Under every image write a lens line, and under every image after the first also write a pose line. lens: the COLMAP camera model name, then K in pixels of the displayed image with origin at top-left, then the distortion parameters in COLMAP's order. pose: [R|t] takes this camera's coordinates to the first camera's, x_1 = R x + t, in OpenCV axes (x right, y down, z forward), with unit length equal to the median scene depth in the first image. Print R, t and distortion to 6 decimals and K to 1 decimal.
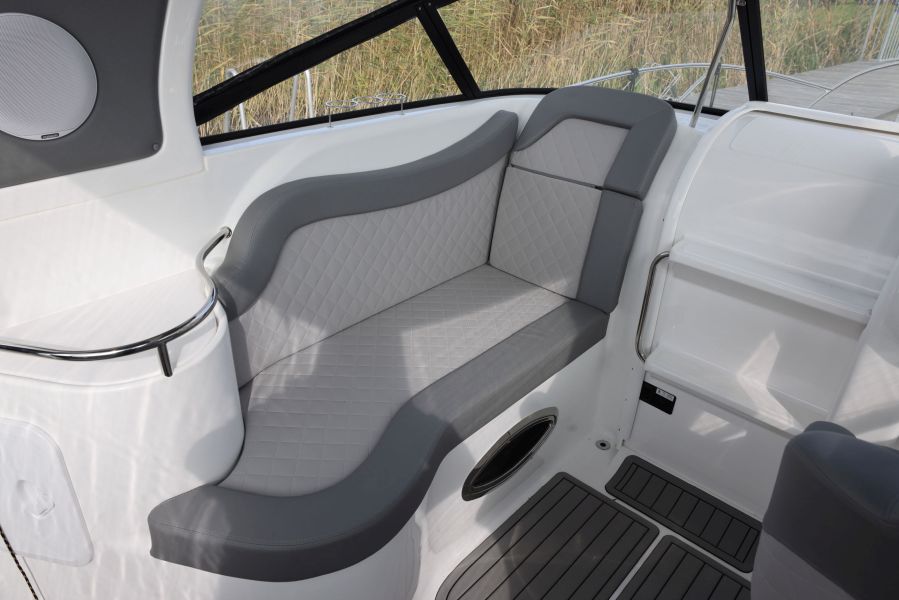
lens RADIAL K [[618.2, 0, 445.5], [0, 618.2, 295.6], [0, 0, 1]] dist [-0.109872, 0.095507]
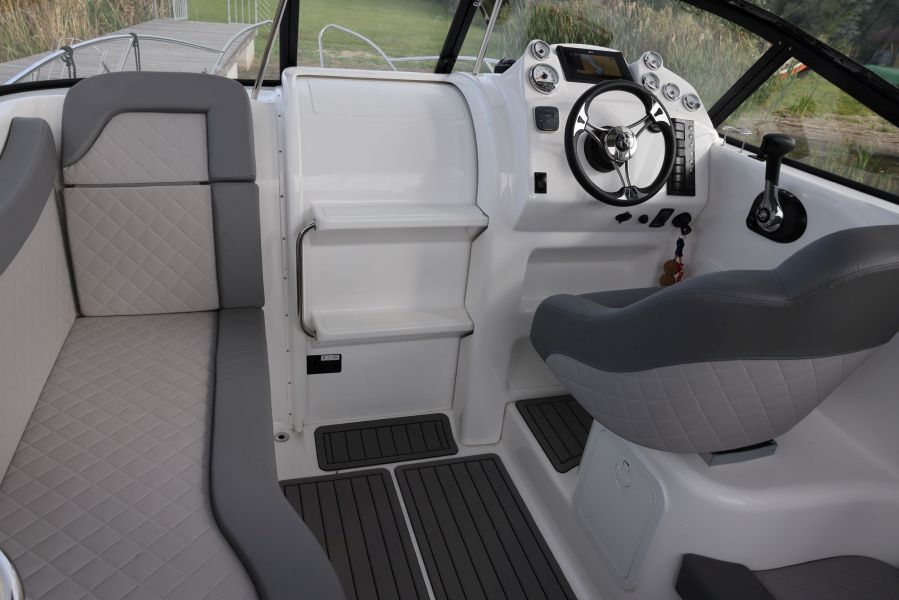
lens RADIAL K [[618.2, 0, 445.5], [0, 618.2, 295.6], [0, 0, 1]] dist [-0.109872, 0.095507]
pose [[0.492979, -0.368103, 0.788335, -0.338441], [0.331726, 0.917168, 0.220818, -0.103516], [-0.804319, 0.152652, 0.574254, 0.228044]]
